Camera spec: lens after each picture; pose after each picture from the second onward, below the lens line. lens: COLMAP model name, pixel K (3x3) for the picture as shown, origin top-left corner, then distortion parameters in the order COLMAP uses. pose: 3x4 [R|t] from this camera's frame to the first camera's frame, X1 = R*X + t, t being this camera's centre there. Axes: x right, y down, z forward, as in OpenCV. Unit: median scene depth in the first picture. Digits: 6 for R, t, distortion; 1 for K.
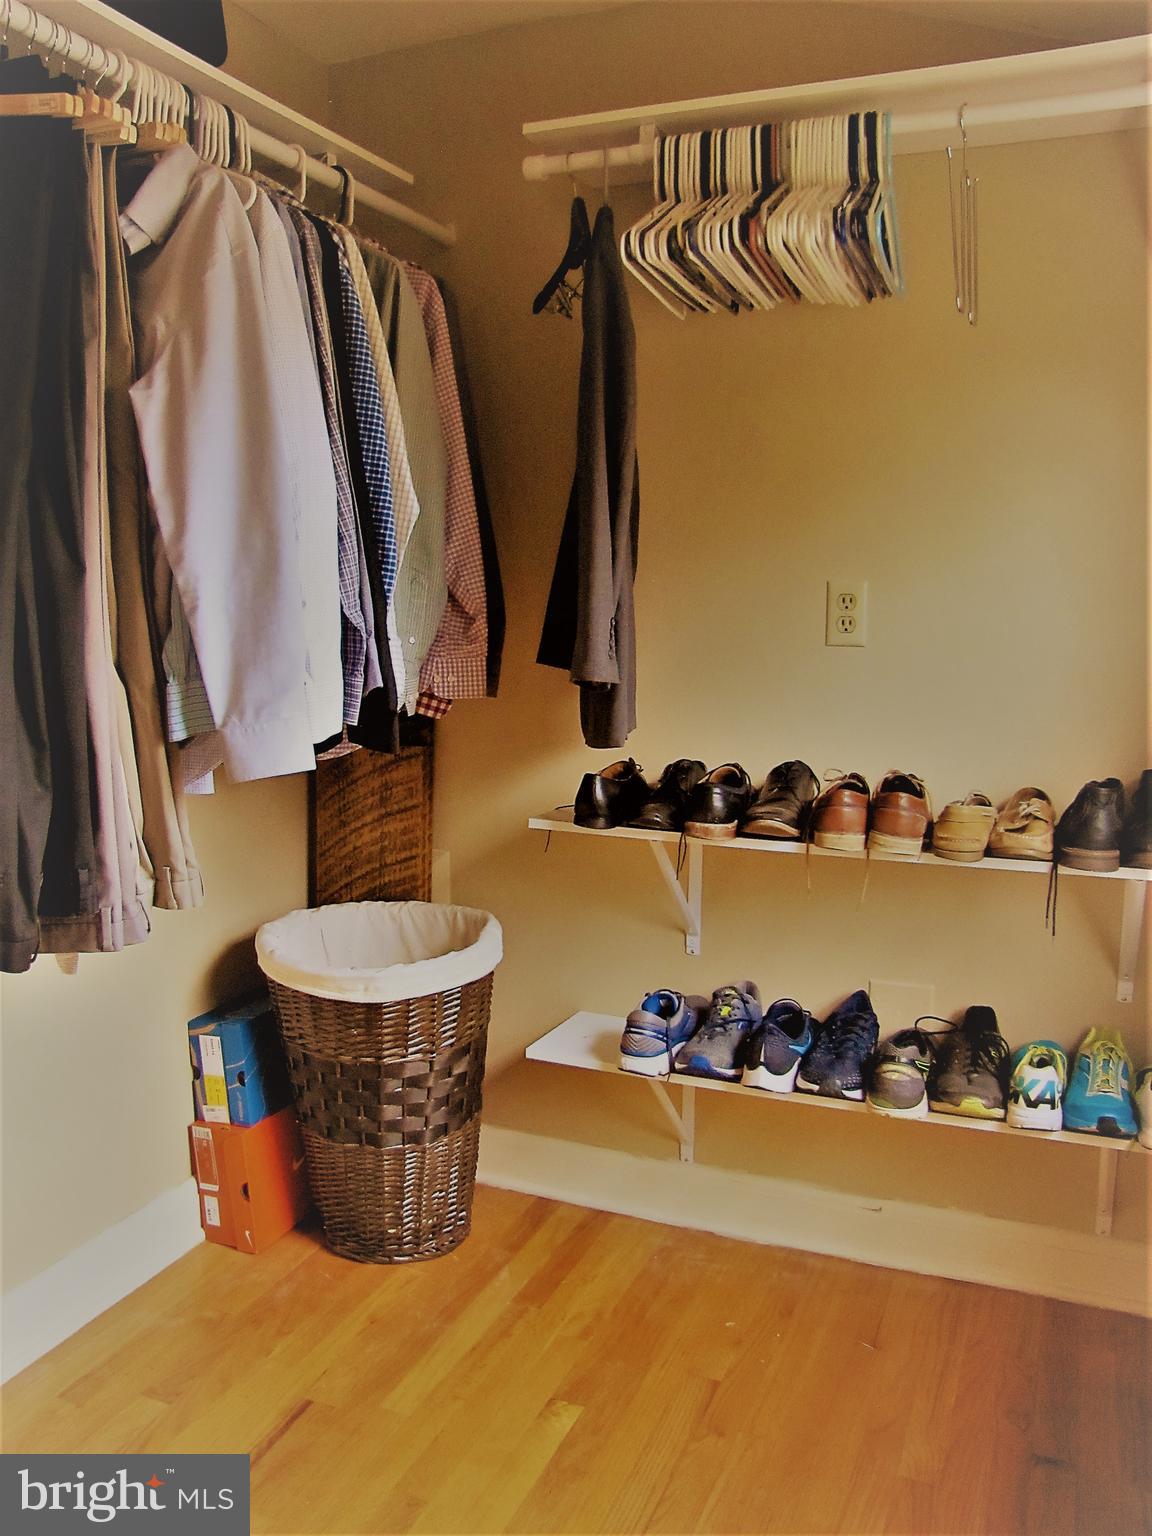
lens RADIAL K [[1281.4, 0, 569.6], [0, 1281.4, 768.6], [0, 0, 1]] dist [-0.183167, 0.154186]
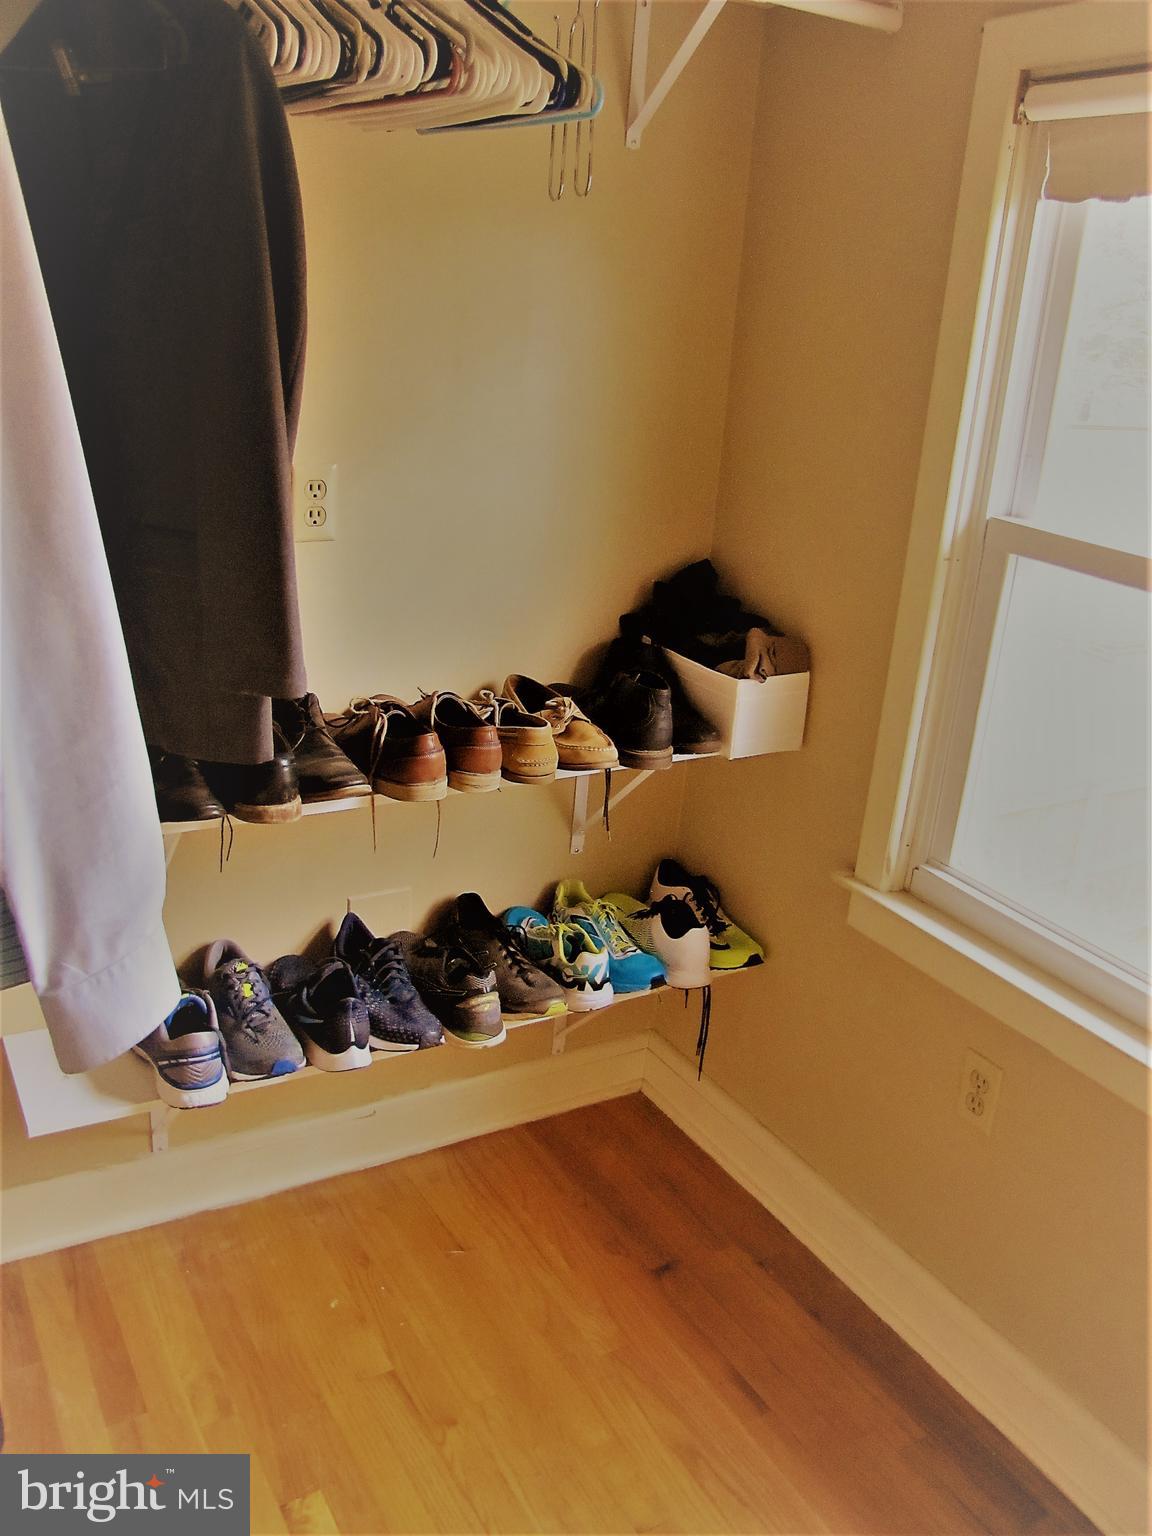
lens RADIAL K [[1281.4, 0, 576.7], [0, 1281.4, 762.7], [0, 0, 1]] dist [-0.183167, 0.154186]
pose [[0.594044, -0.246608, 0.765700, -0.387381], [0.044335, 0.960441, 0.274933, -0.194143], [-0.803210, -0.129375, 0.581478, 0.386291]]
